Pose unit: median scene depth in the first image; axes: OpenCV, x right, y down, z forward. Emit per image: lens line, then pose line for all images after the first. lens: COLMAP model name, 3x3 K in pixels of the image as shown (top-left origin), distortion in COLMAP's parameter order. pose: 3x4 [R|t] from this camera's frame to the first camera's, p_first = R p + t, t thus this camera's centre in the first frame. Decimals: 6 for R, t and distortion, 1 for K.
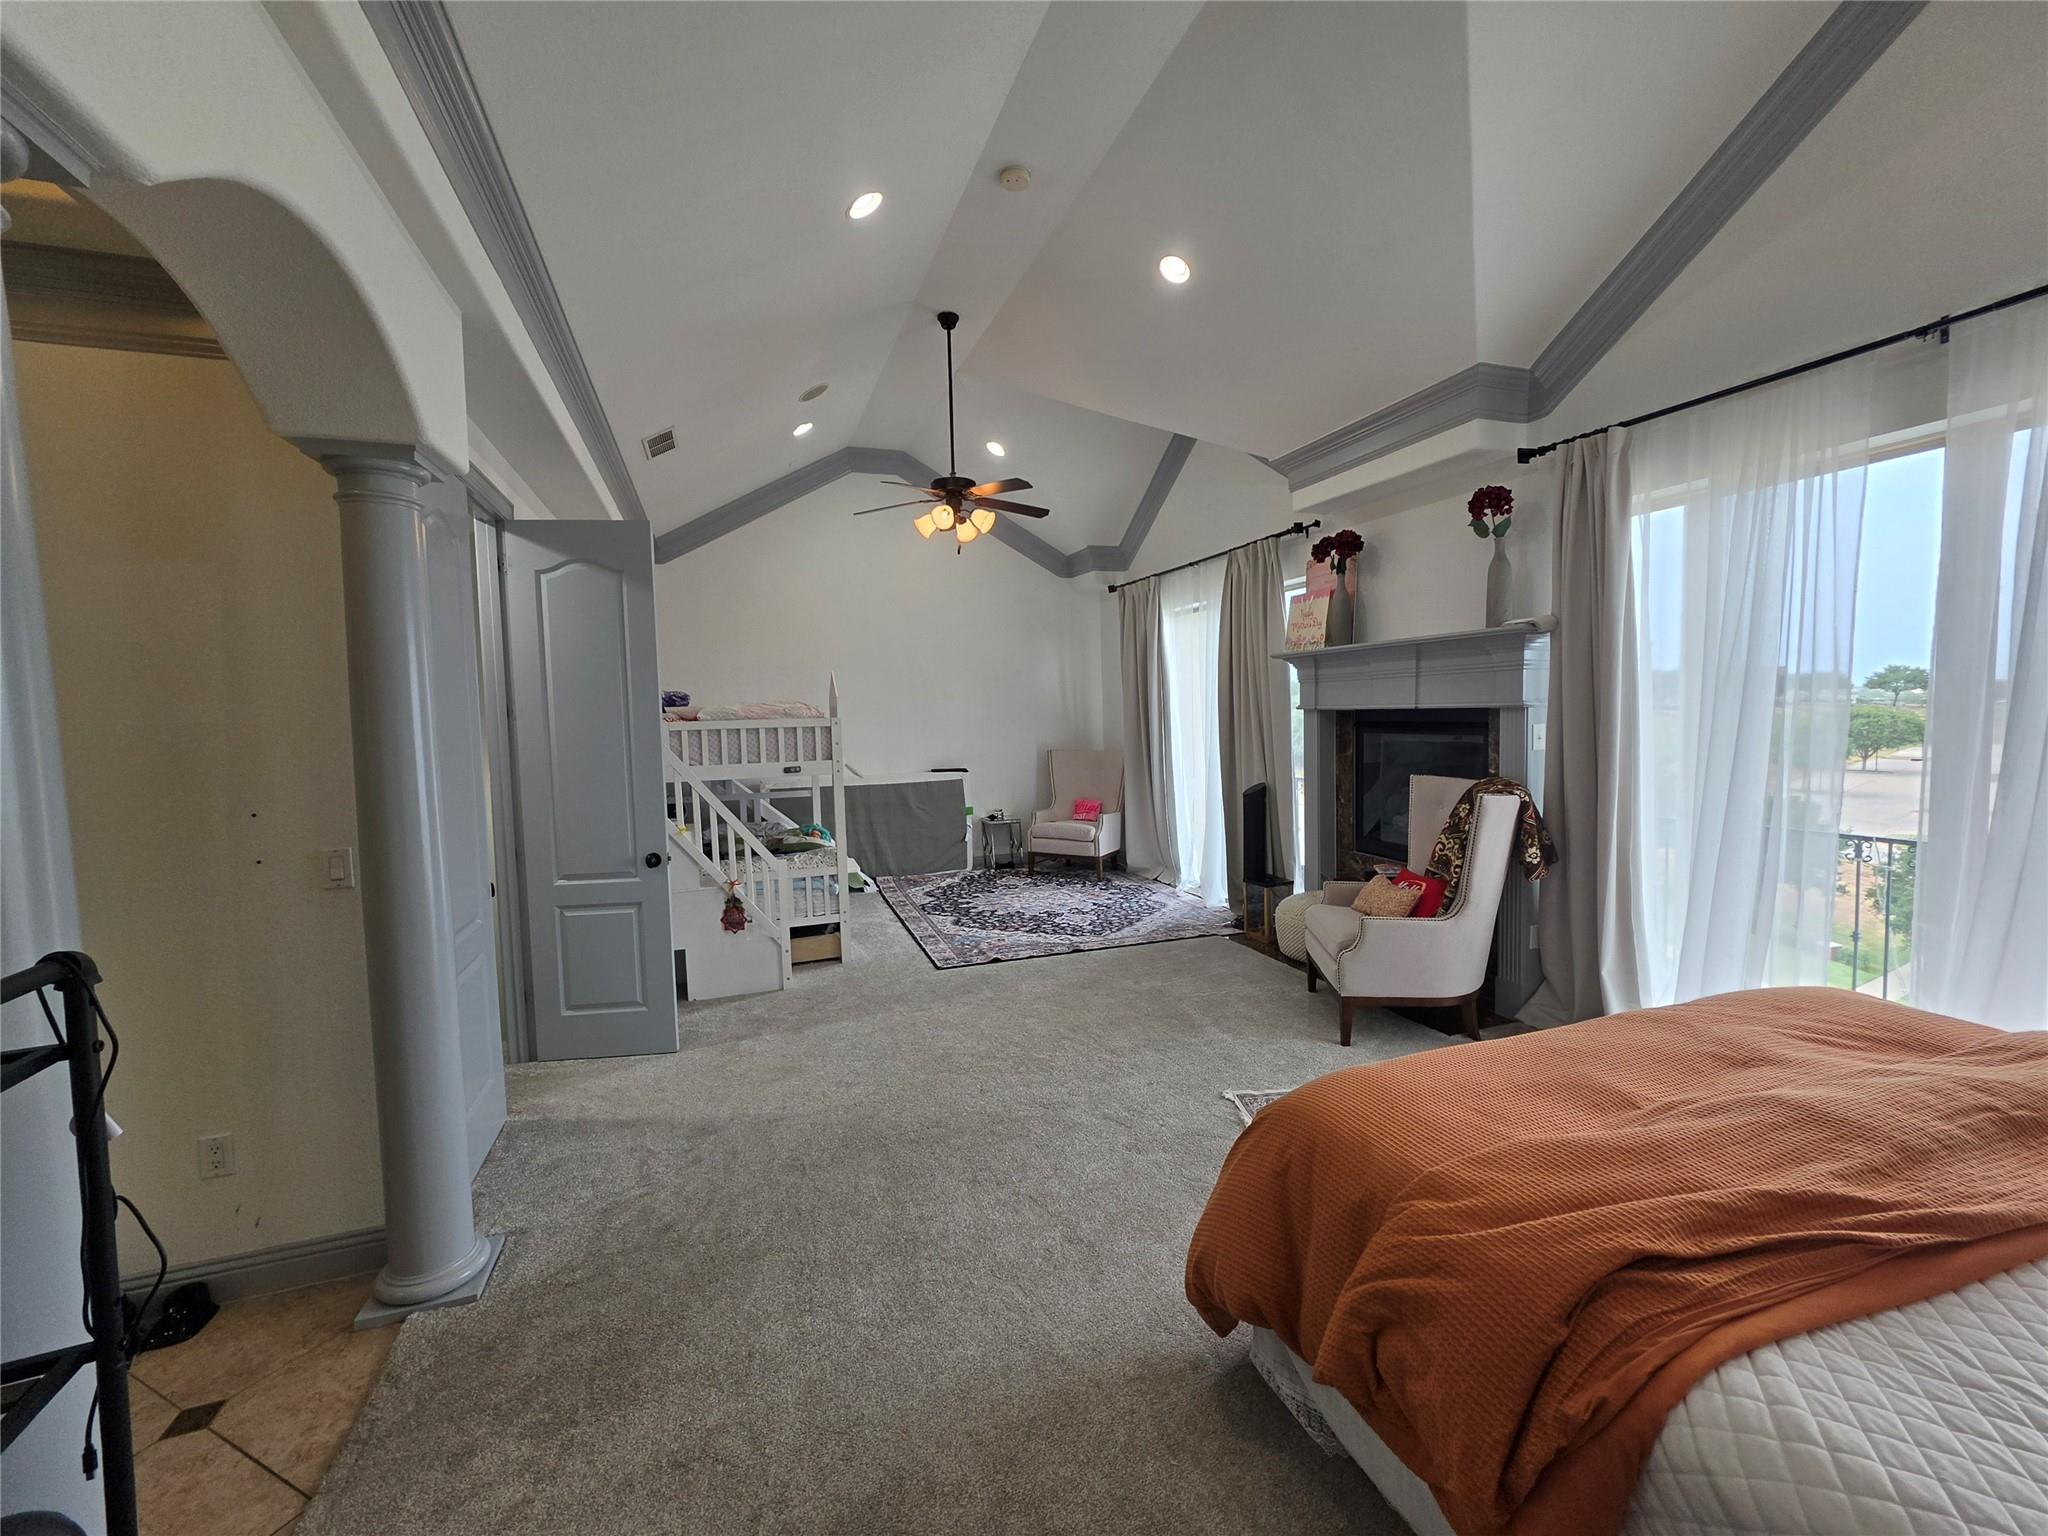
lens RADIAL K [[827.8, 0, 1019.6], [0, 827.8, 766.9], [0, 0, 1]] dist [0.006914, -0.000081]
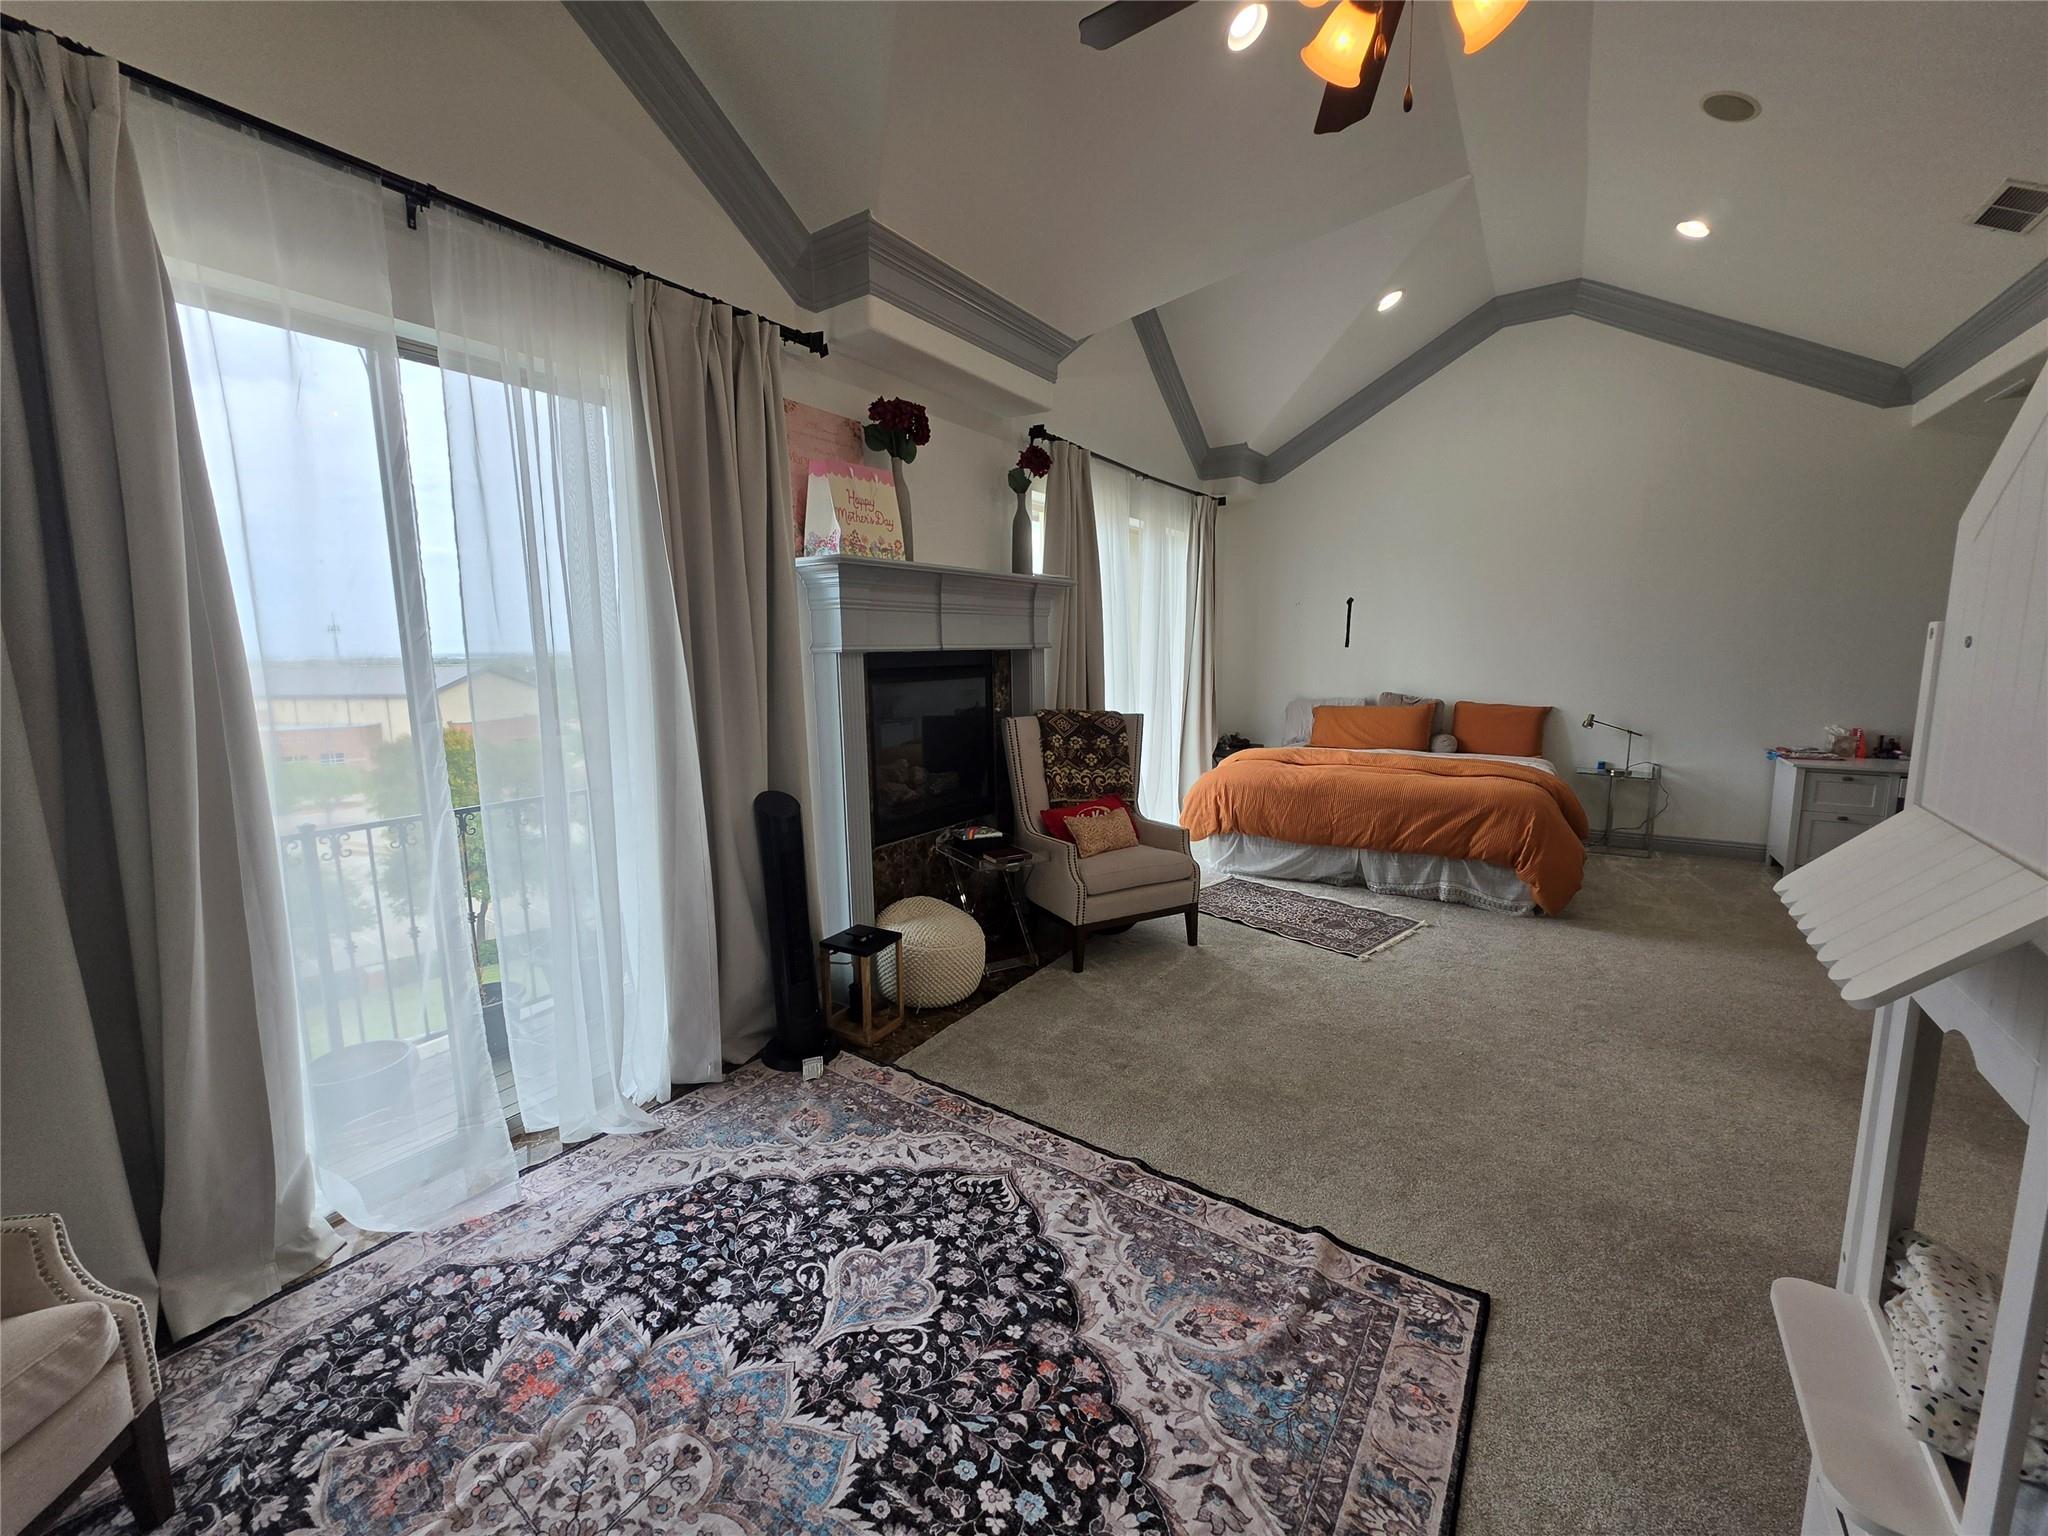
lens RADIAL K [[827.8, 0, 1027.6], [0, 827.8, 759.2], [0, 0, 1]] dist [0.006914, -0.000081]
pose [[-0.595341, -0.077498, 0.799727, -0.242056], [0.081067, 0.984465, 0.155748, -0.074496], [-0.799373, 0.157555, -0.579810, 1.263457]]
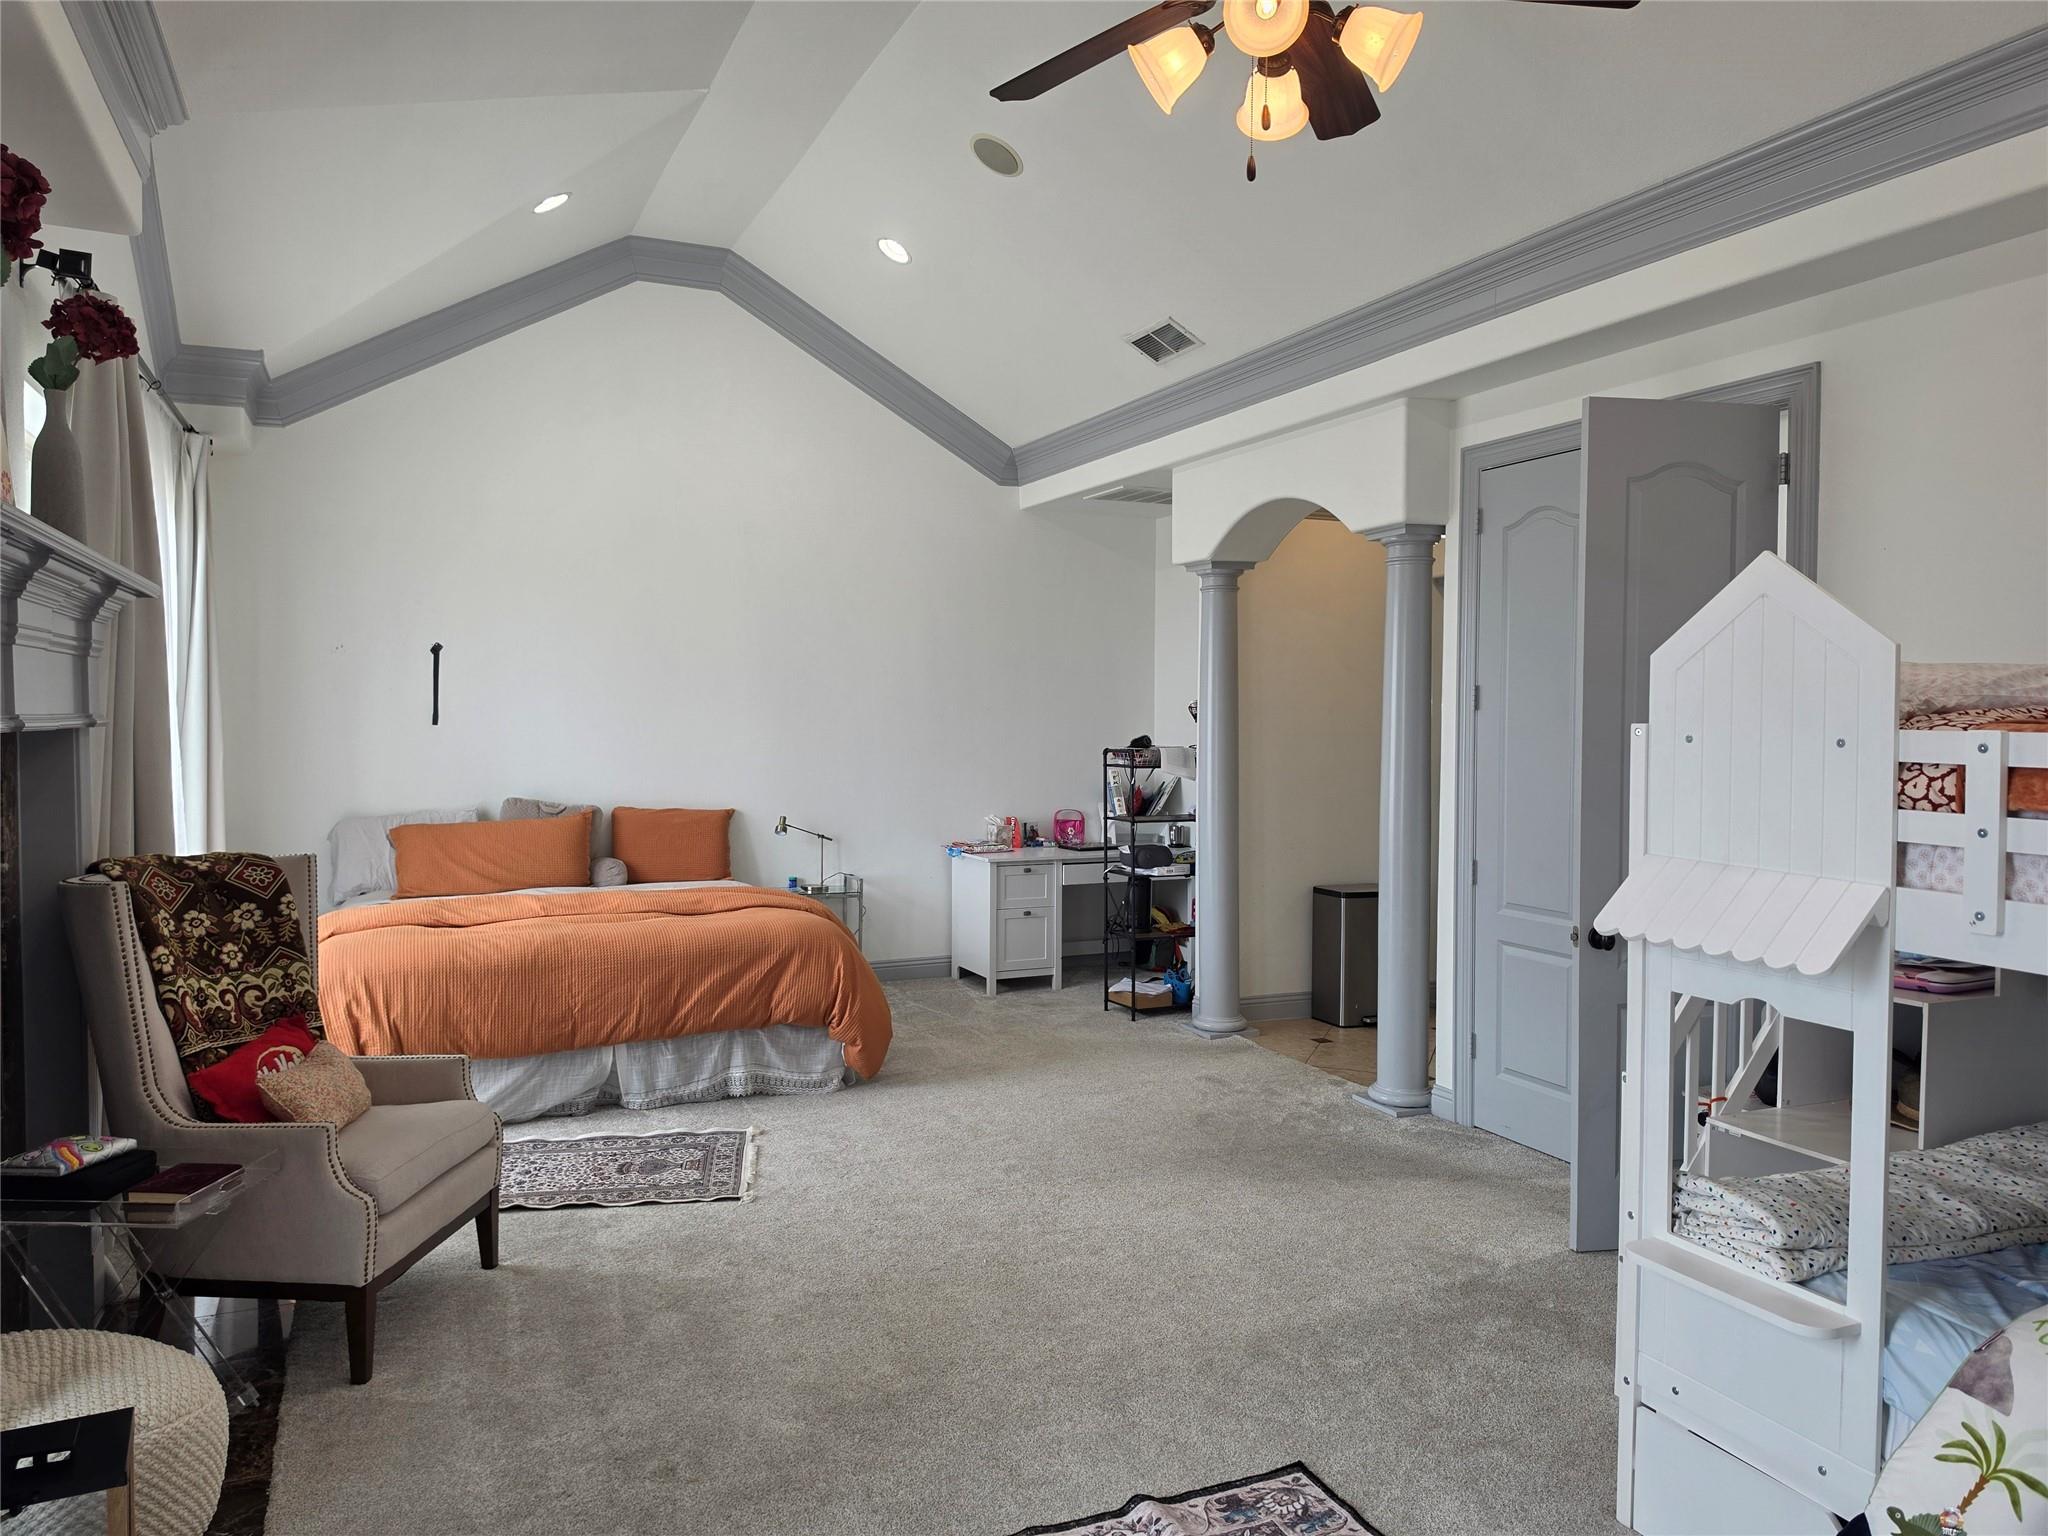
lens RADIAL K [[1418.7, 0, 1030.3], [0, 1418.7, 761.4], [0, 0, 1]] dist [0.053024, -0.062608]
pose [[-0.996931, 0.025311, -0.074086, 0.051767], [0.017557, 0.994474, 0.103502, -0.098386], [0.076296, 0.101884, -0.991866, 1.442712]]
